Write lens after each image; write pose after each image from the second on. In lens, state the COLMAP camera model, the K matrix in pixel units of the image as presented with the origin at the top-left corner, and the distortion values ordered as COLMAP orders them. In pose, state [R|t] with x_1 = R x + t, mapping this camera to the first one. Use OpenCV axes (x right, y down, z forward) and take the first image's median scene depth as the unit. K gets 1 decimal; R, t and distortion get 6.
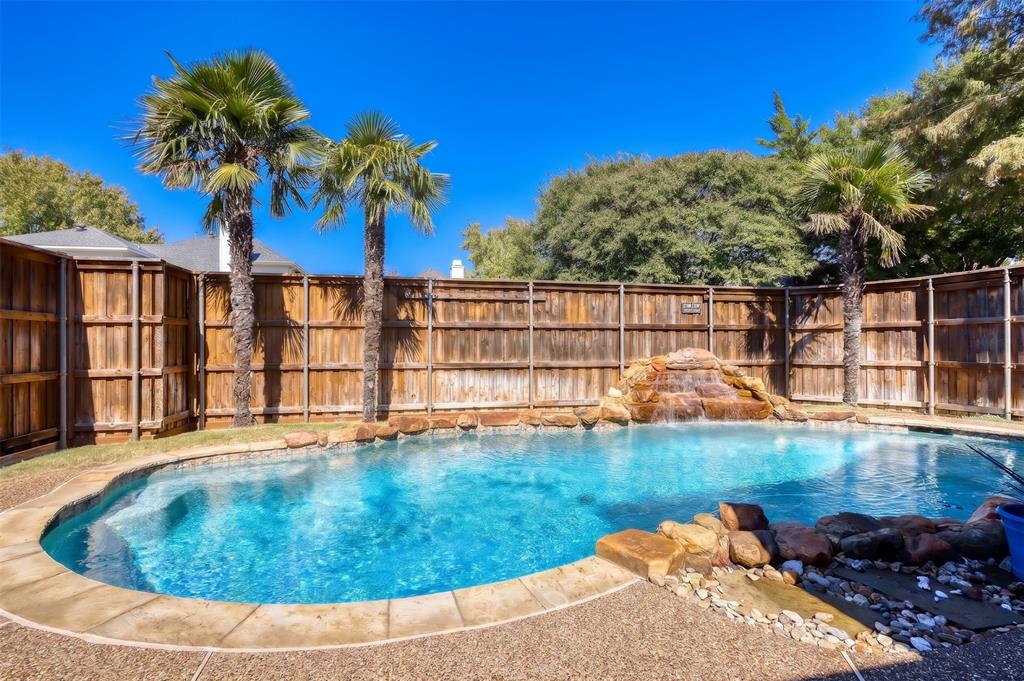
lens RADIAL K [[486.8, 0, 512.8], [0, 486.8, 345.4], [0, 0, 1]] dist [-0.003405, 0.000593]
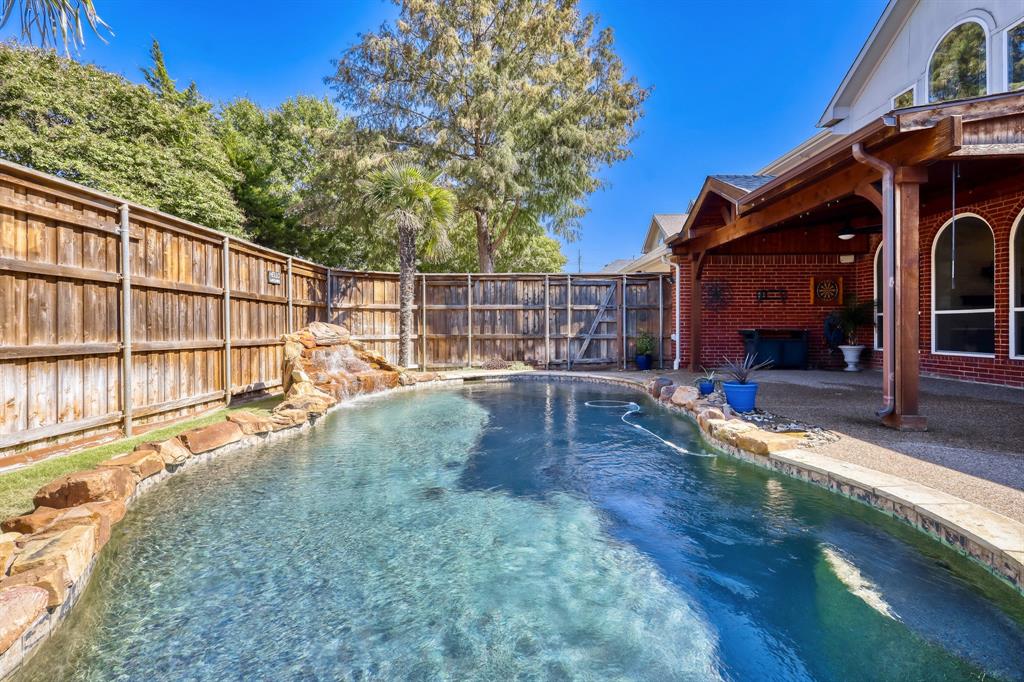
lens RADIAL K [[482.0, 0, 506.5], [0, 482.0, 331.1], [0, 0, 1]] dist [-0.008112, 0.001880]
pose [[0.223327, -0.002521, 0.974740, -0.425729], [0.004408, 0.999989, 0.001577, 0.021669], [-0.974734, 0.003945, 0.223336, 0.446201]]
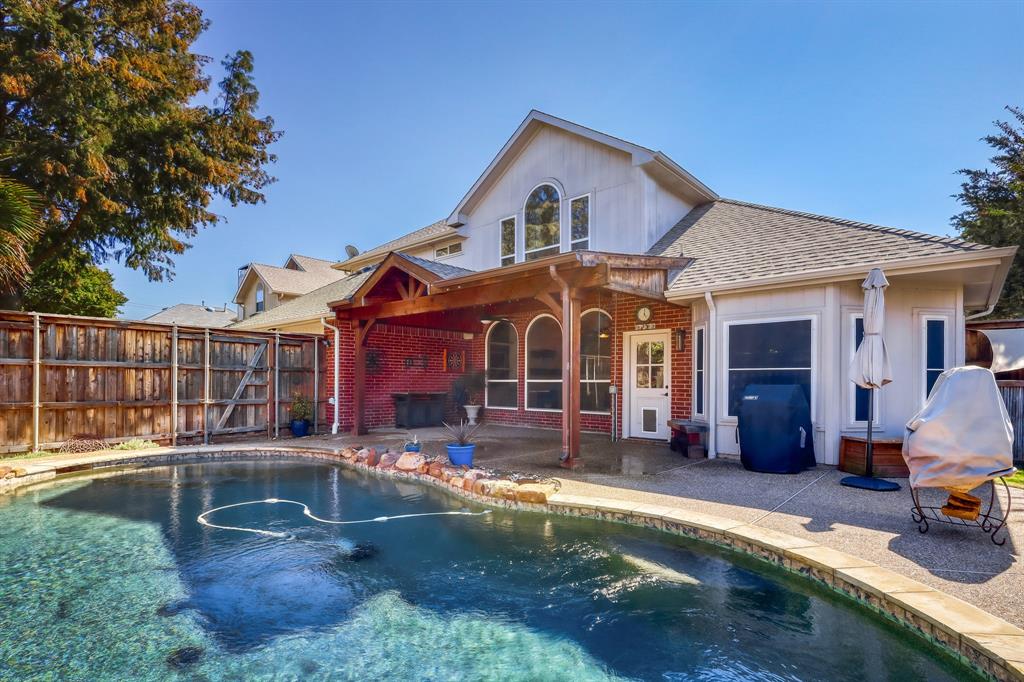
lens RADIAL K [[482.0, 0, 519.8], [0, 482.0, 382.1], [0, 0, 1]] dist [-0.008112, 0.001880]
pose [[-0.574376, 0.008946, 0.818543, -0.399176], [0.004240, 0.999959, -0.007953, 0.004310], [-0.818581, -0.001097, -0.574391, 0.619010]]
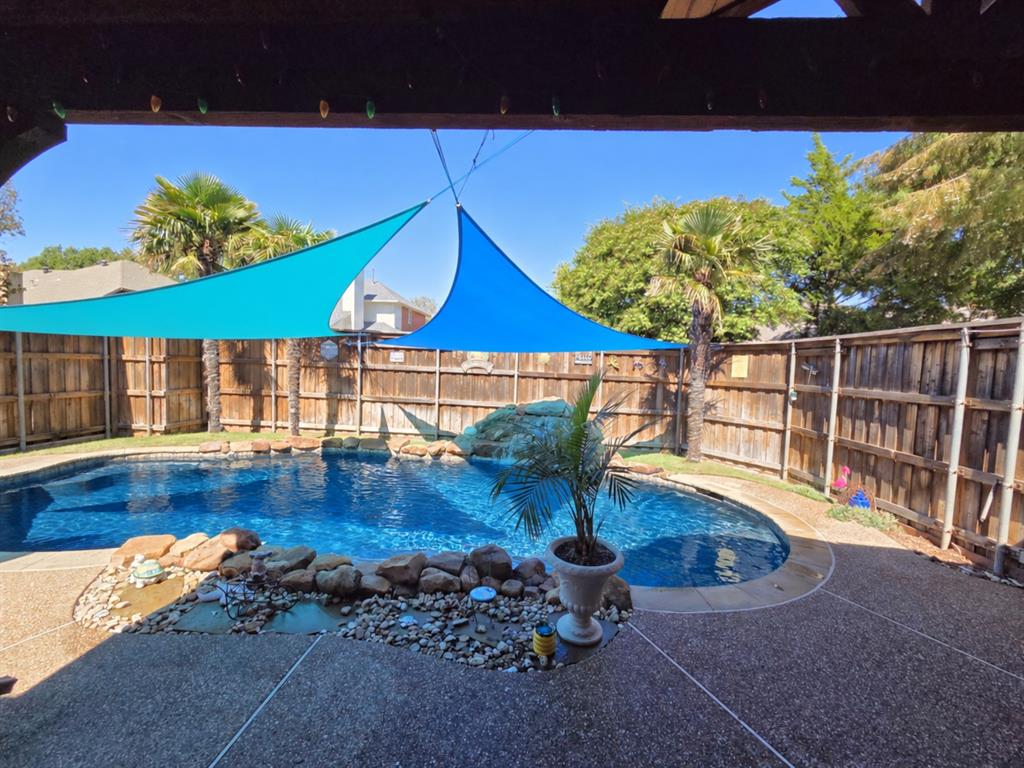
lens RADIAL K [[417.5, 0, 516.1], [0, 417.5, 388.1], [0, 0, 1]] dist [0.001184, 0.000144]
pose [[0.963153, 0.056505, -0.262953, 0.526545], [-0.044220, 0.997646, 0.052410, -0.062111], [0.265296, -0.038851, 0.963384, 0.023632]]
